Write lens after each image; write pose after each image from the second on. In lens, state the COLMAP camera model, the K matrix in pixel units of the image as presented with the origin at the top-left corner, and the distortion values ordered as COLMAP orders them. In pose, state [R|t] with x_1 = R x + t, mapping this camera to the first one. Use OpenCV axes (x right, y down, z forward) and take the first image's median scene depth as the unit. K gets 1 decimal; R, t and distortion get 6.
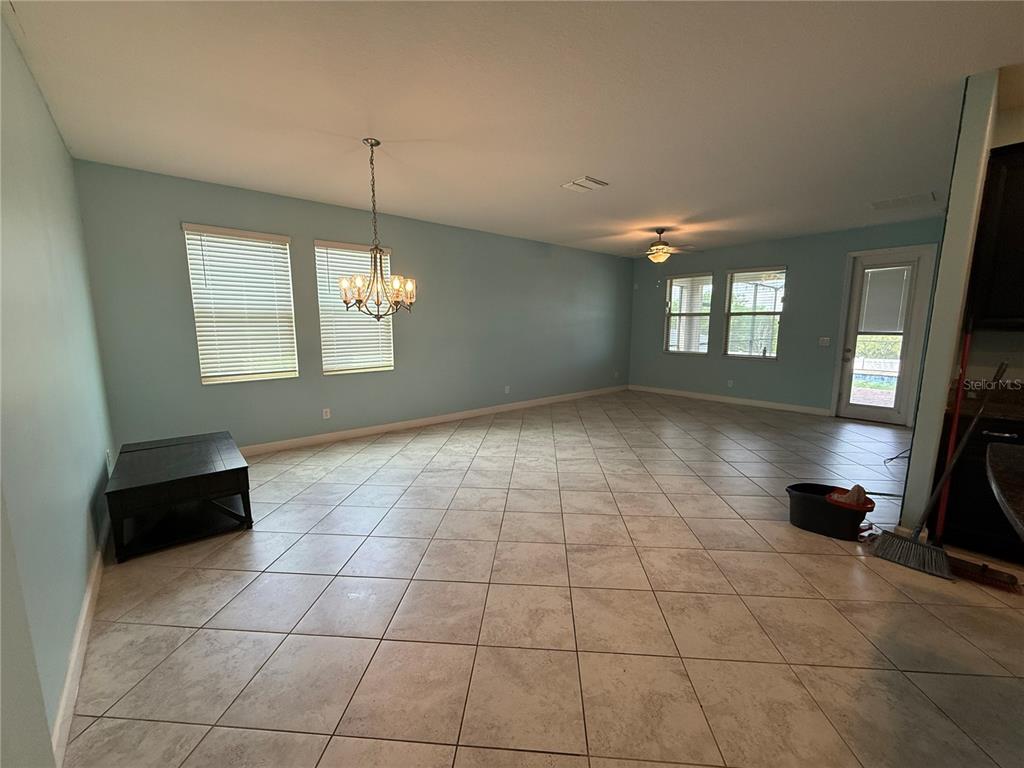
lens RADIAL K [[409.3, 0, 509.1], [0, 409.3, 384.7], [0, 0, 1]] dist [0.000865, 0.000628]
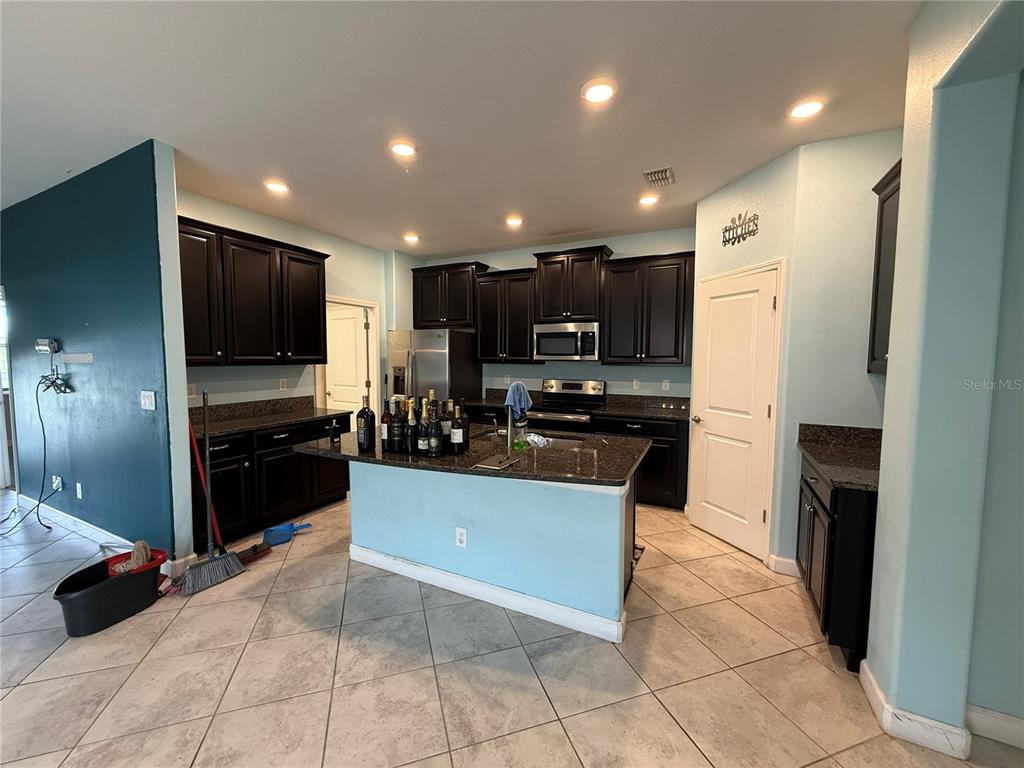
lens RADIAL K [[409.3, 0, 509.1], [0, 409.3, 384.7], [0, 0, 1]] dist [0.000865, 0.000628]
pose [[-0.378636, -0.064687, 0.923282, -0.279029], [0.133033, 0.983393, 0.123455, -0.101714], [-0.915935, 0.169572, -0.363743, 0.588631]]
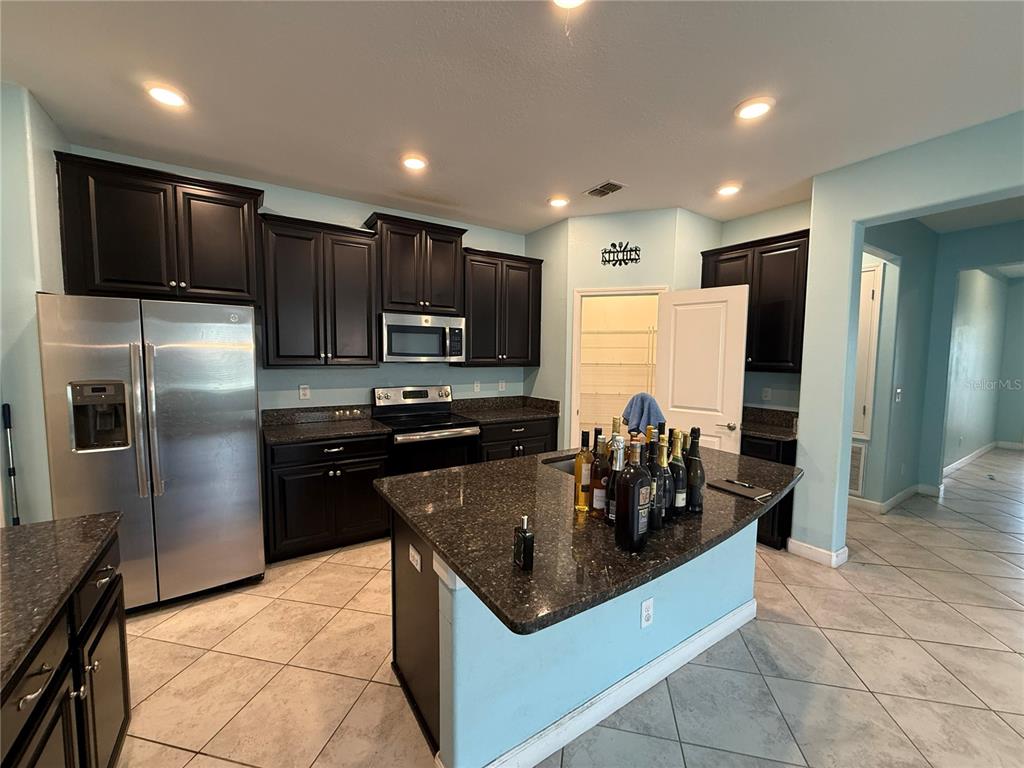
lens RADIAL K [[409.3, 0, 509.1], [0, 409.3, 384.7], [0, 0, 1]] dist [0.000865, 0.000628]
pose [[-0.991244, -0.015406, 0.131138, 0.828467], [0.012596, 0.977608, 0.210058, -0.170301], [-0.131437, 0.209870, -0.968854, 1.043807]]
